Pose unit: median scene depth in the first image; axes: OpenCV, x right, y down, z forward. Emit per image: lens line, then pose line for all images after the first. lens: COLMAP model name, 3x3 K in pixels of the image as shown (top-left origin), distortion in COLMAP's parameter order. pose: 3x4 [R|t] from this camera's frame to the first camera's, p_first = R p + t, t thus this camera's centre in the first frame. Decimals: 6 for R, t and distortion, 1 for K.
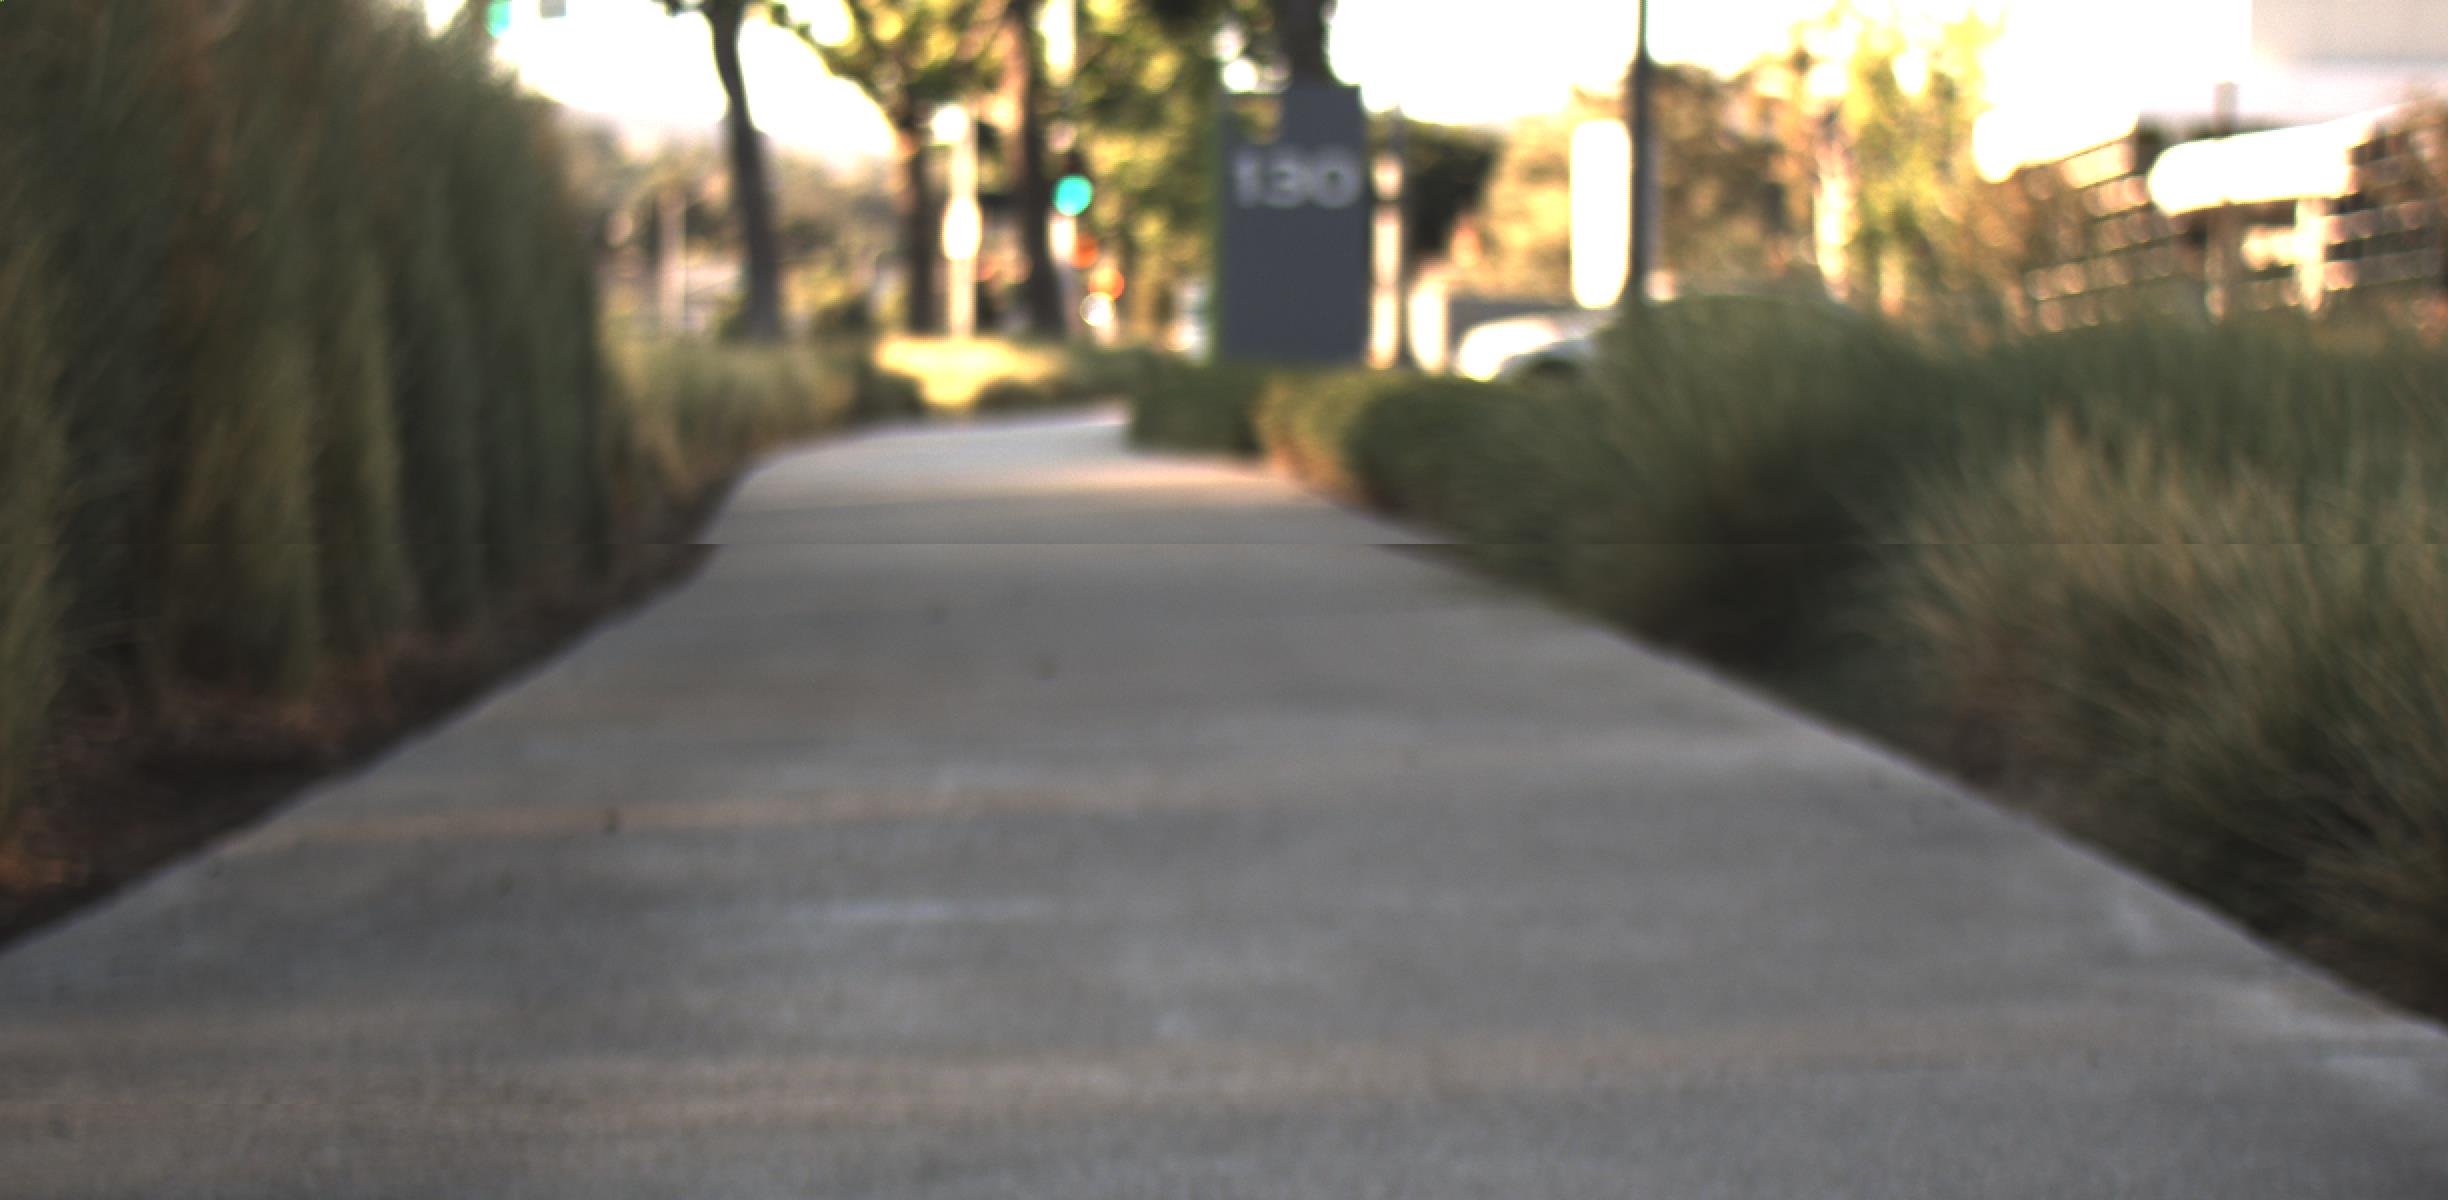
lens RADIAL K [[4813.9, 0, 1277.2], [0, 4813.9, 682.7], [0, 0, 1]] dist [-0.049323, 0.483835]
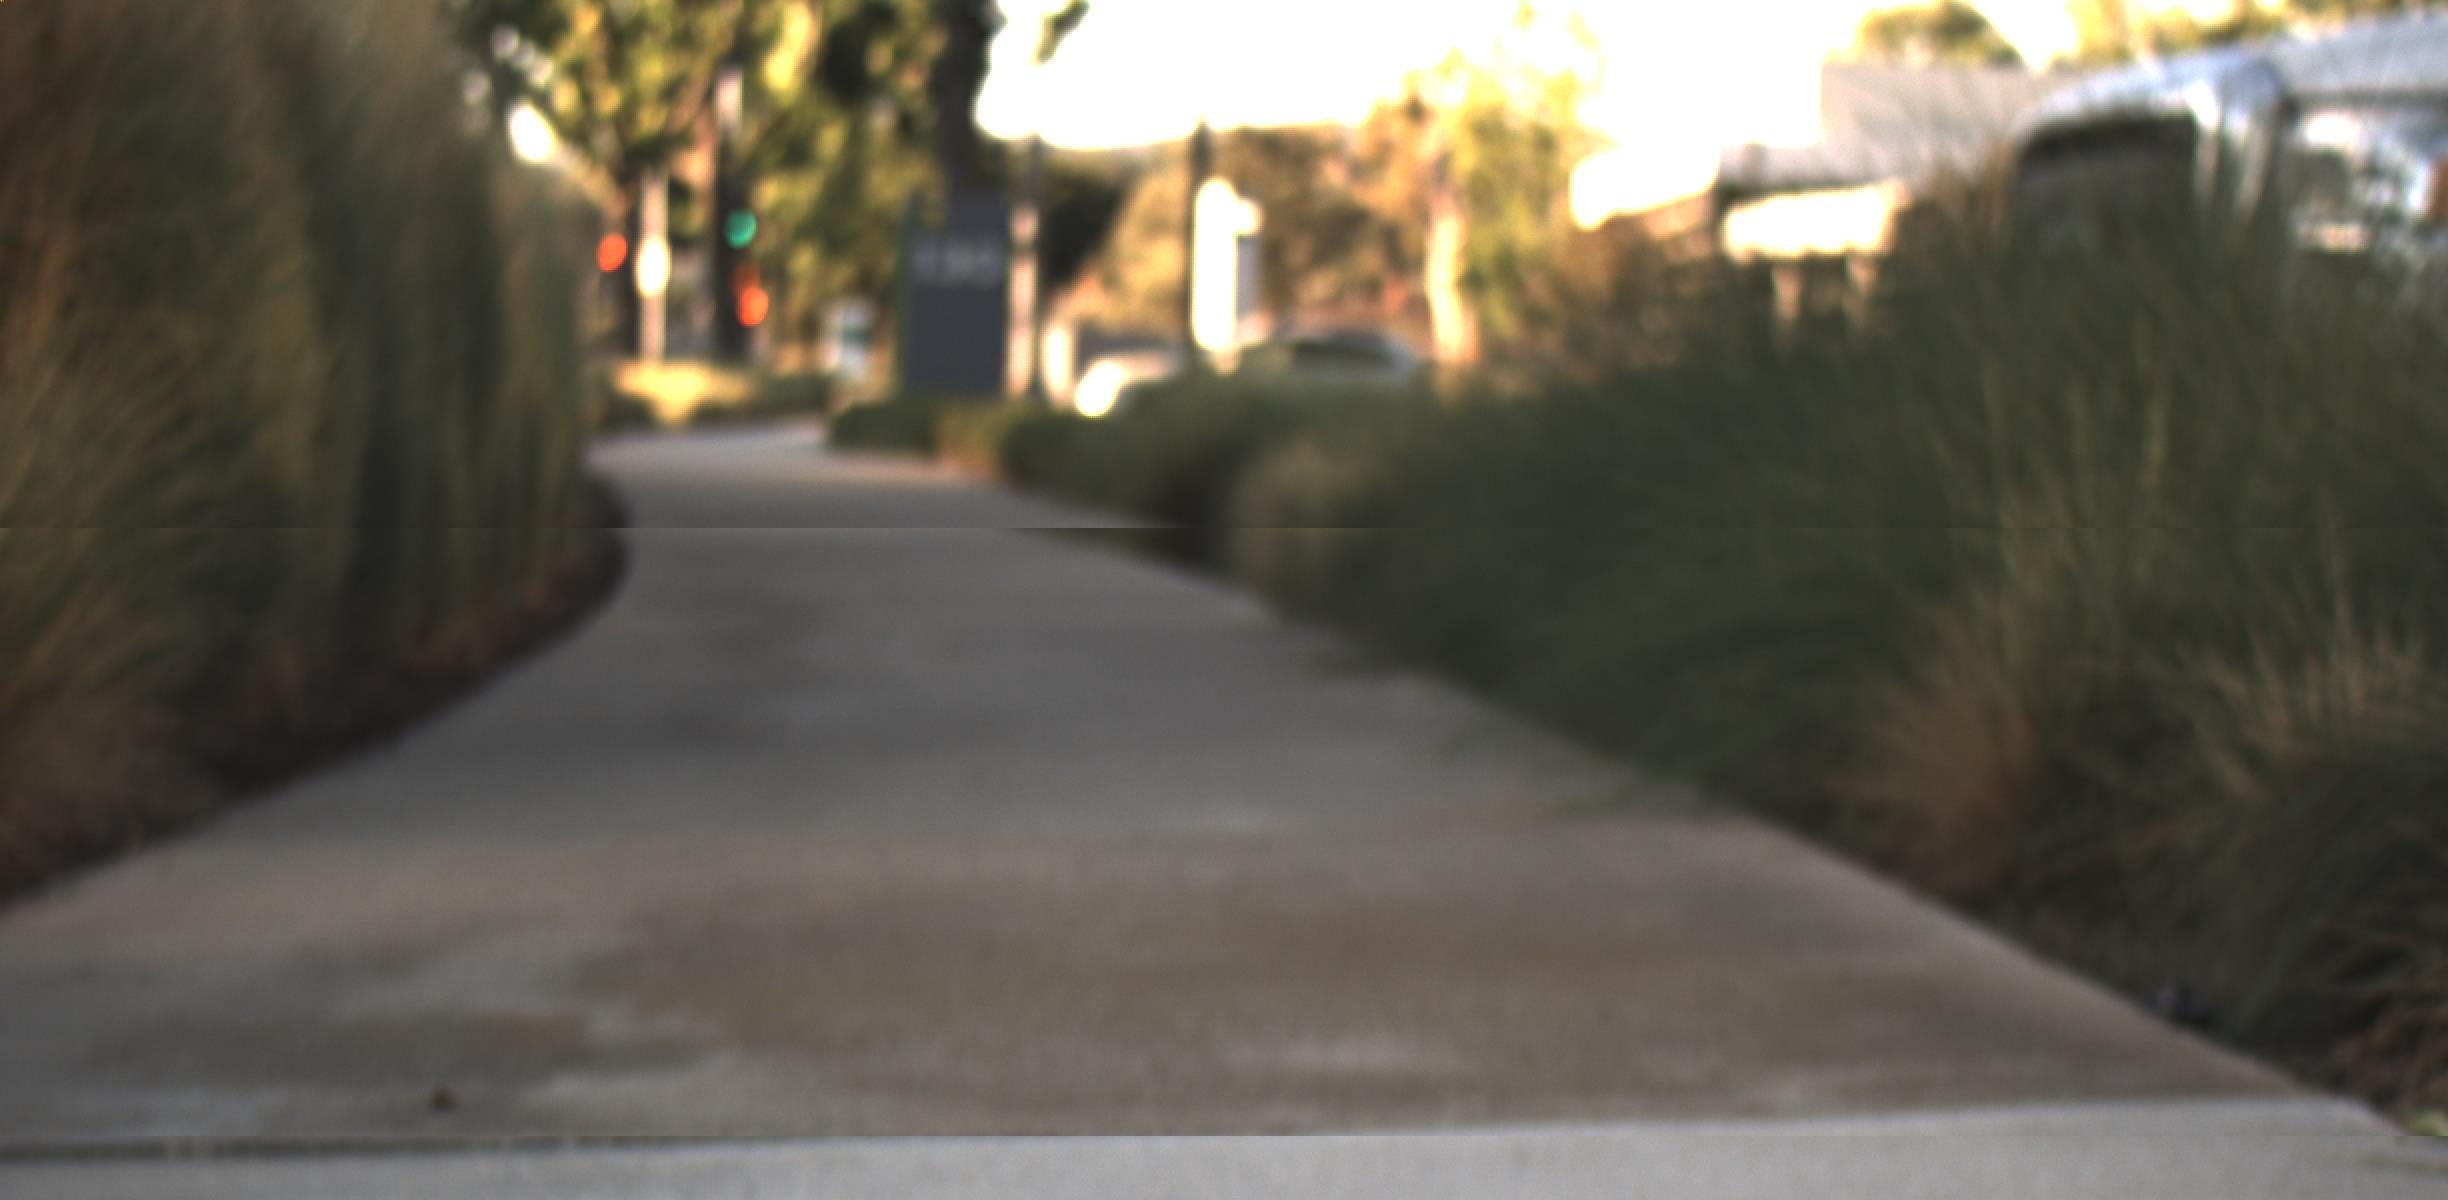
lens RADIAL K [[4813.9, 0, 1277.2], [0, 4813.9, 682.7], [0, 0, 1]] dist [-0.049323, 0.483835]
pose [[0.996939, 0.014220, 0.076881, -0.003473], [-0.013868, 0.999891, -0.005111, 0.008304], [-0.076946, 0.004029, 0.997027, -0.143534]]
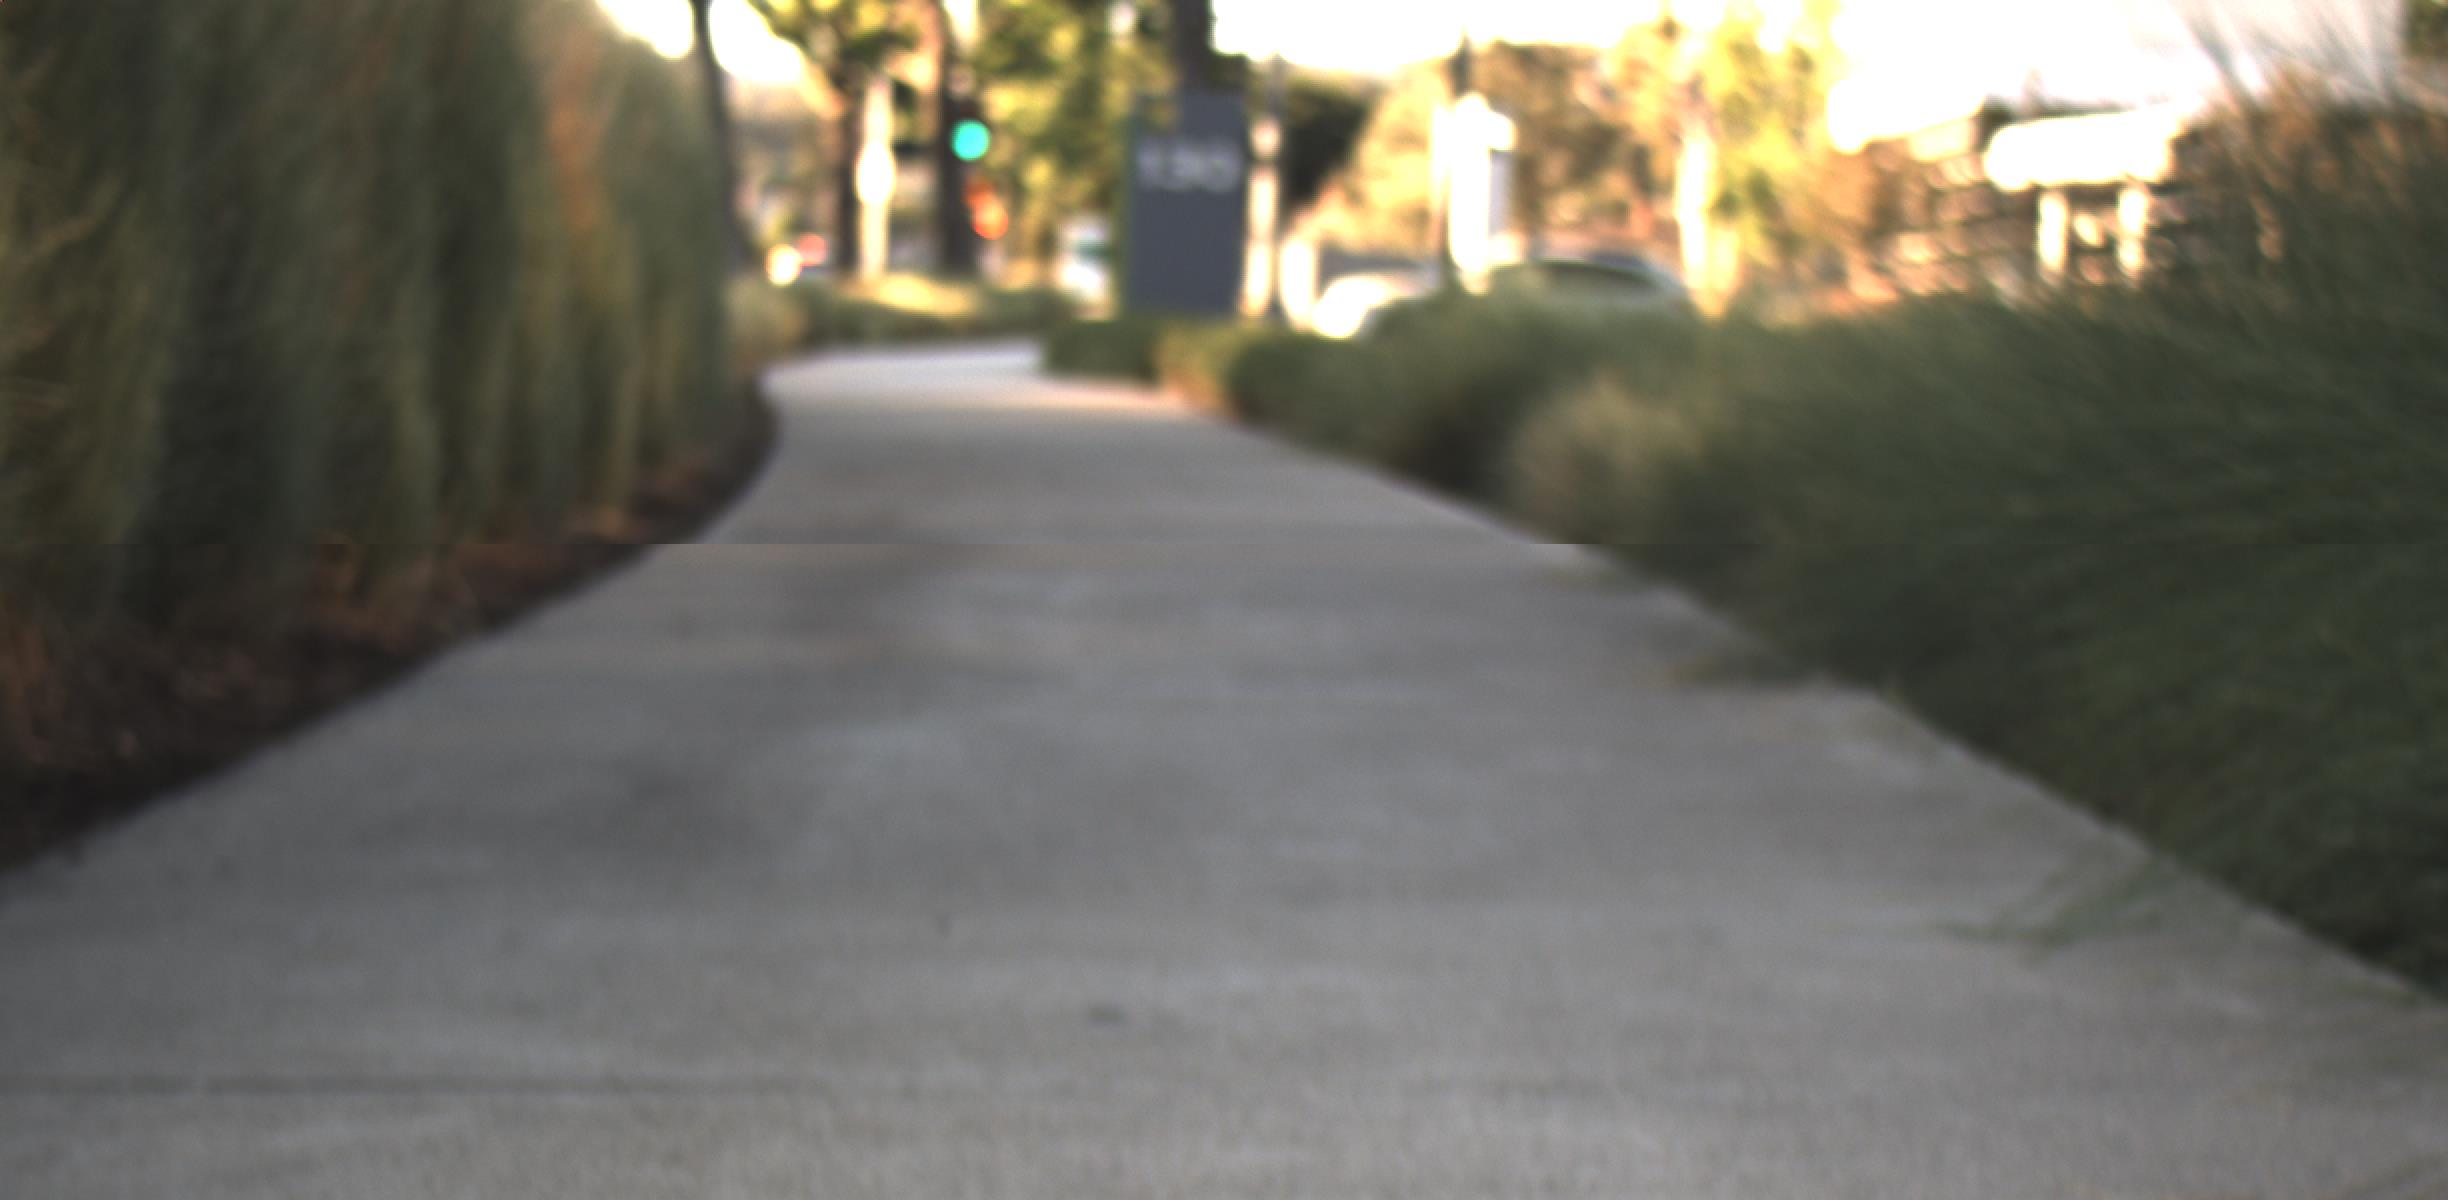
lens RADIAL K [[4813.9, 0, 1277.2], [0, 4813.9, 682.7], [0, 0, 1]] dist [-0.049323, 0.483835]
pose [[0.999064, 0.032313, 0.028765, -0.001745], [-0.032674, 0.999392, 0.012174, 0.004885], [-0.028354, -0.013103, 0.999512, -0.090763]]
